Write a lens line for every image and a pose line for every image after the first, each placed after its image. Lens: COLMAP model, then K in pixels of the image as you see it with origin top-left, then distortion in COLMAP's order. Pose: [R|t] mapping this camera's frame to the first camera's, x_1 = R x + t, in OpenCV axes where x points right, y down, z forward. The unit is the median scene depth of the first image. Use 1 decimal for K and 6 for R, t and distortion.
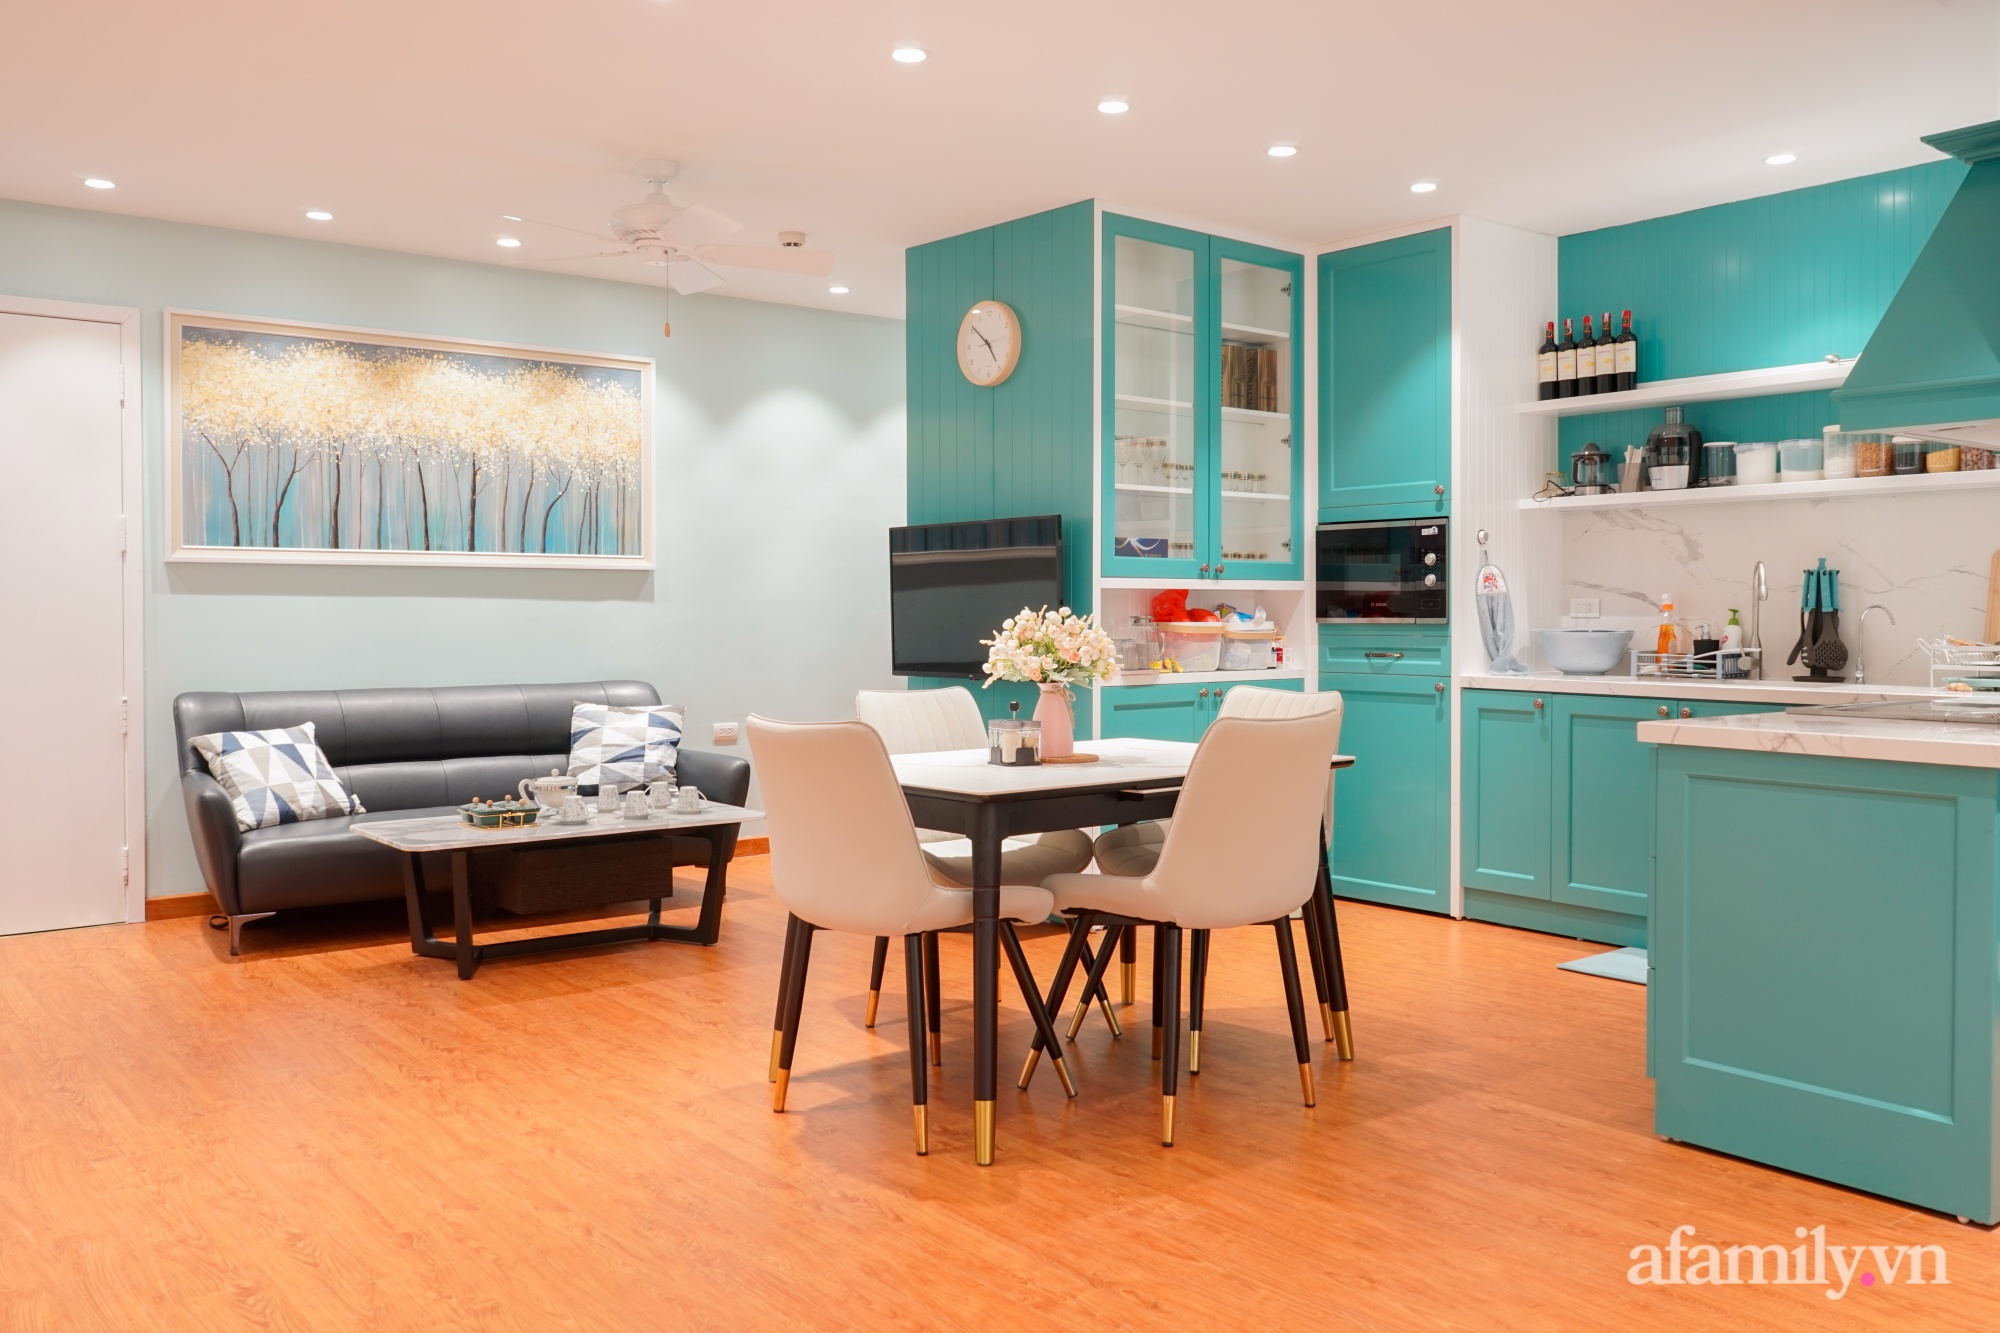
lens RADIAL K [[1669.1, 0, 981.3], [0, 1669.1, 629.2], [0, 0, 1]] dist [-0.001183, 0.005102]
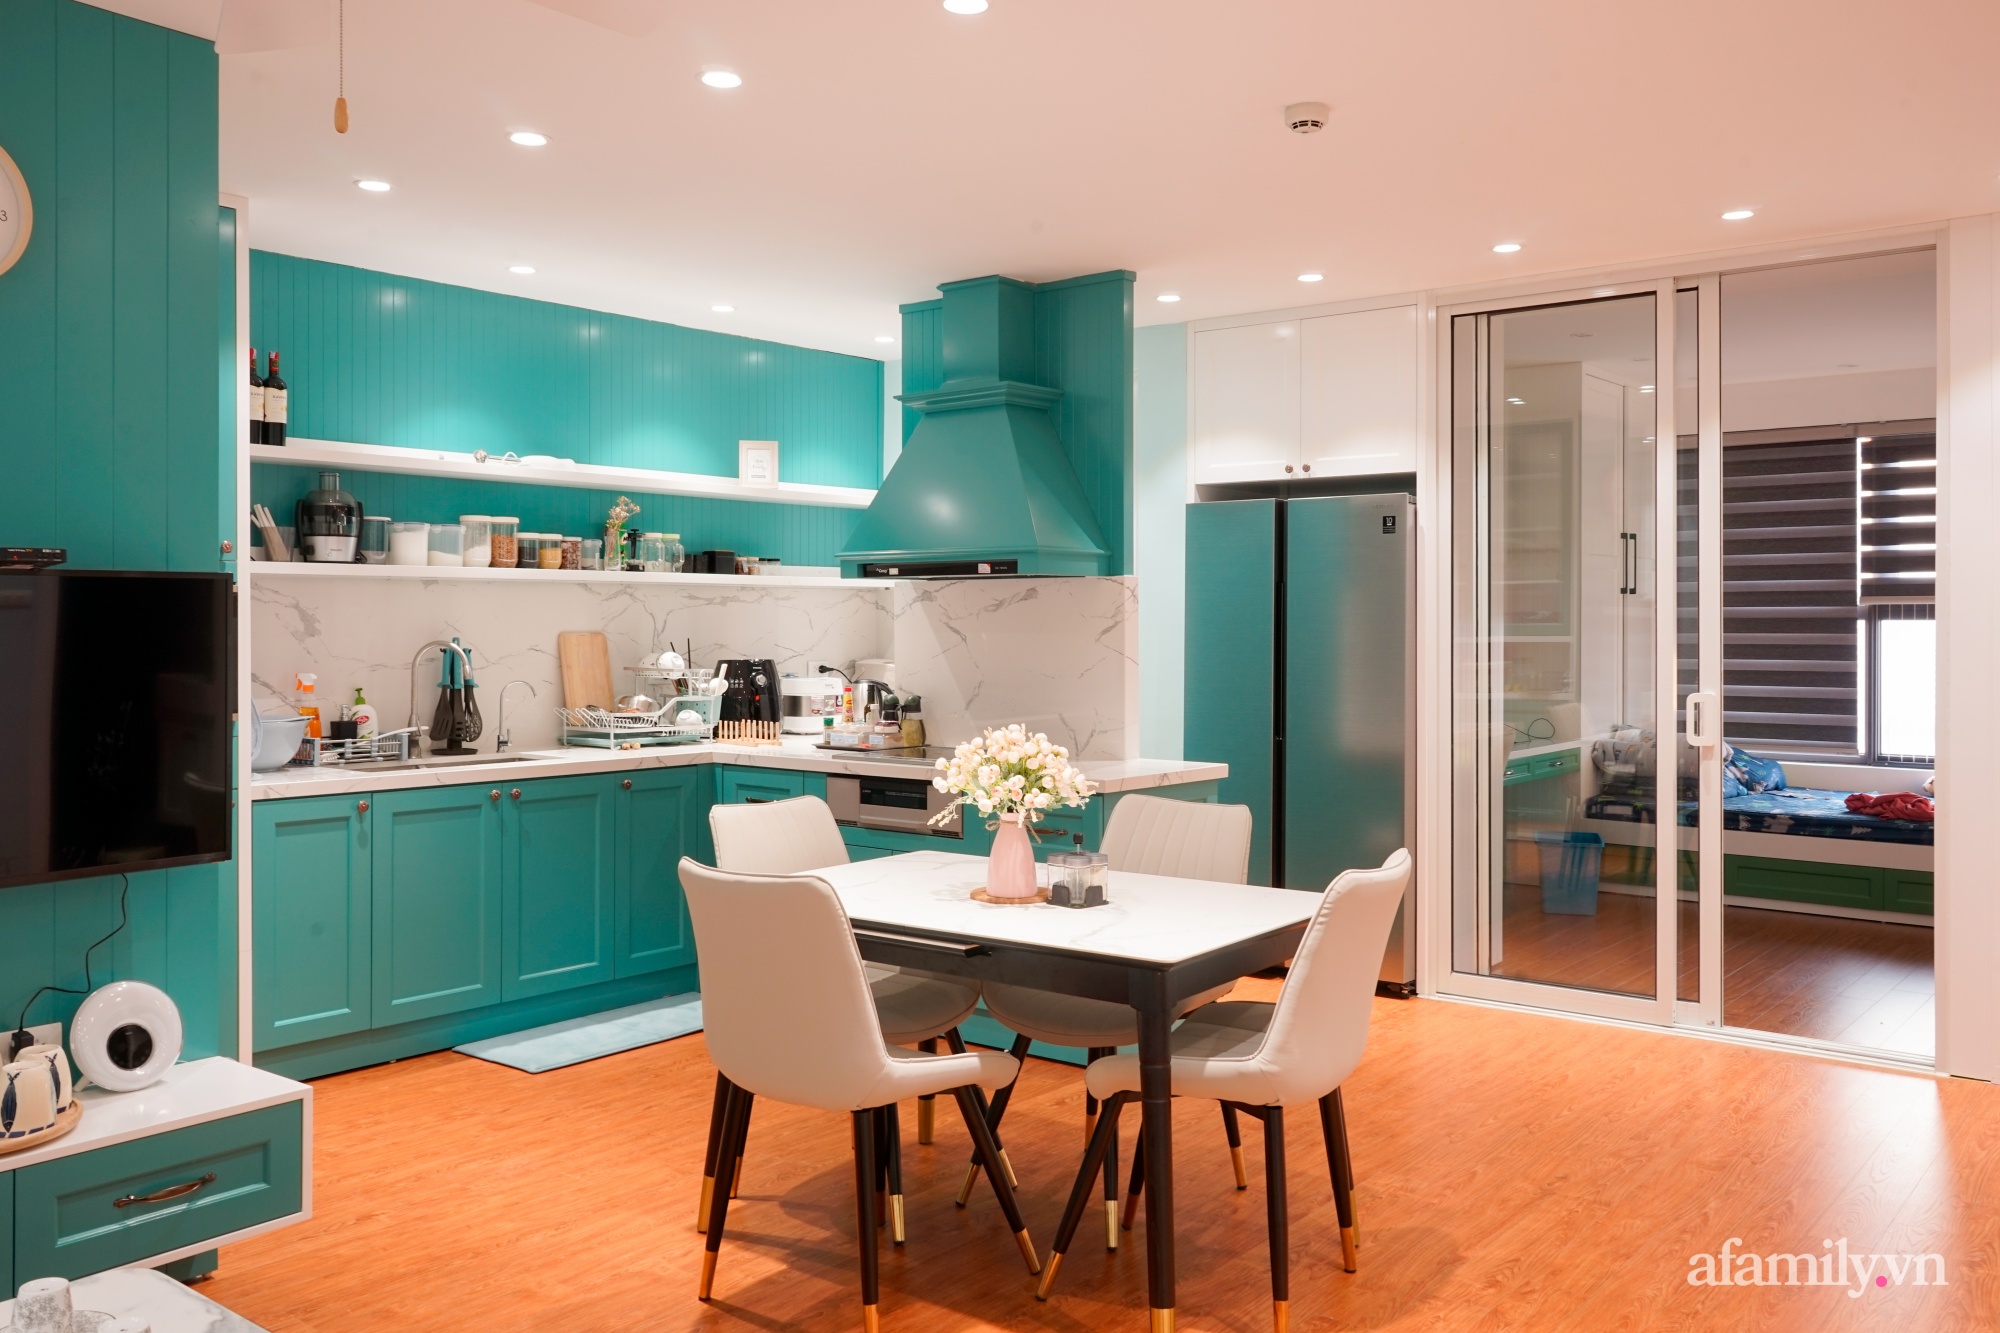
lens RADIAL K [[1611.7, 0, 1059.4], [0, 1611.7, 627.0], [0, 0, 1]] dist [-0.012004, 0.008451]
pose [[-0.250563, -0.003304, 0.968095, -0.542111], [0.008693, 0.999946, 0.005663, -0.047913], [-0.968061, 0.009835, -0.250521, 0.820390]]
